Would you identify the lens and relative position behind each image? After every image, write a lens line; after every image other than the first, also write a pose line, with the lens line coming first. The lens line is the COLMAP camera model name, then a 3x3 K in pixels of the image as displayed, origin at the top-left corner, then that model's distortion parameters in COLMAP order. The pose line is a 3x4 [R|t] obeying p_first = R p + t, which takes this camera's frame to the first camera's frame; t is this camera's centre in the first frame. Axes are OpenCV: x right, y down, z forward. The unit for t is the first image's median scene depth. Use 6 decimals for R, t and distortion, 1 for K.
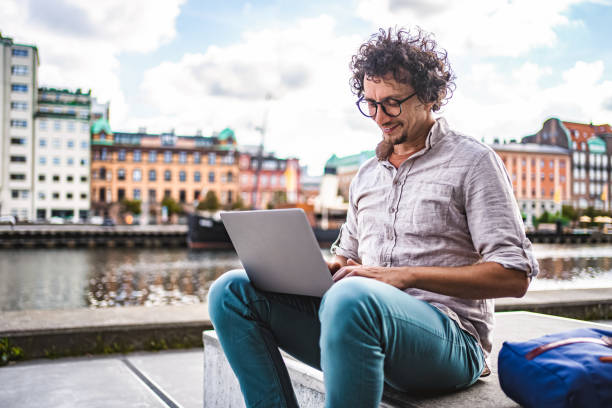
lens RADIAL K [[642.8, 0, 305.4], [0, 642.8, 198.5], [0, 0, 1]] dist [0.003289, 0.065762]
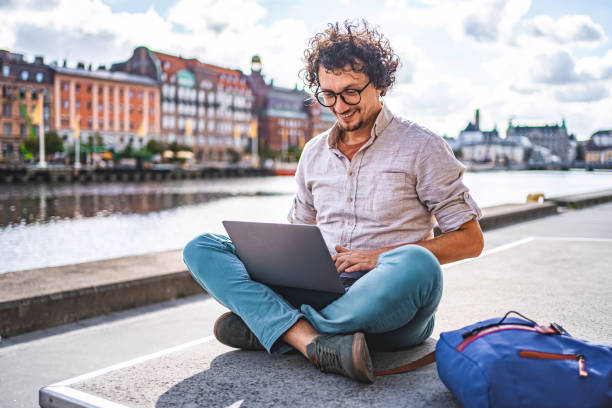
lens RADIAL K [[638.5, 0, 304.0], [0, 638.5, 203.3], [0, 0, 1]] dist [0.002614, 0.036064]
pose [[0.848559, -0.033109, 0.528063, 0.102931], [-0.024956, 0.994425, 0.102452, 0.002348], [-0.528511, -0.100115, 0.843002, 0.082697]]
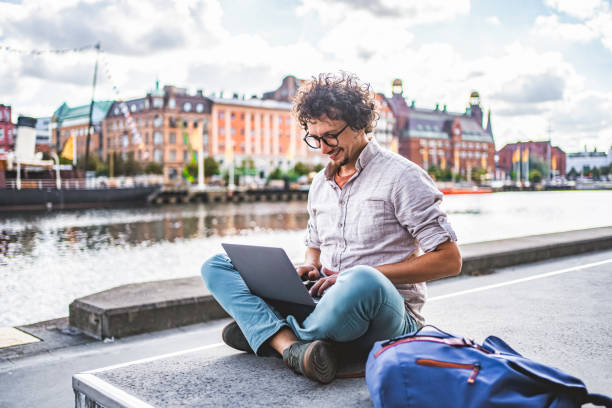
lens RADIAL K [[618.7, 0, 316.4], [0, 618.7, 211.3], [0, 0, 1]] dist [-0.010847, 0.006889]
pose [[0.939968, -0.027509, 0.340151, 0.107082], [-0.003032, 0.996033, 0.088932, 0.001698], [-0.341248, -0.084624, 0.936156, 0.077676]]
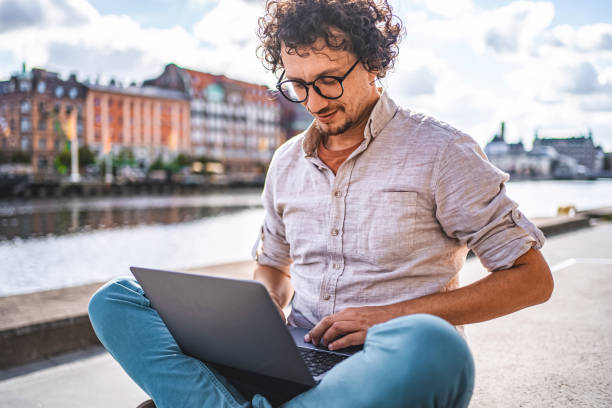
lens RADIAL K [[626.2, 0, 306.0], [0, 626.2, 204.0], [0, 0, 1]] dist [-0.004367, 0.045794]
pose [[0.868961, -0.026208, 0.494186, 0.108526], [-0.019173, 0.996064, 0.086537, 0.002560], [-0.494509, -0.084672, 0.865039, 0.088591]]
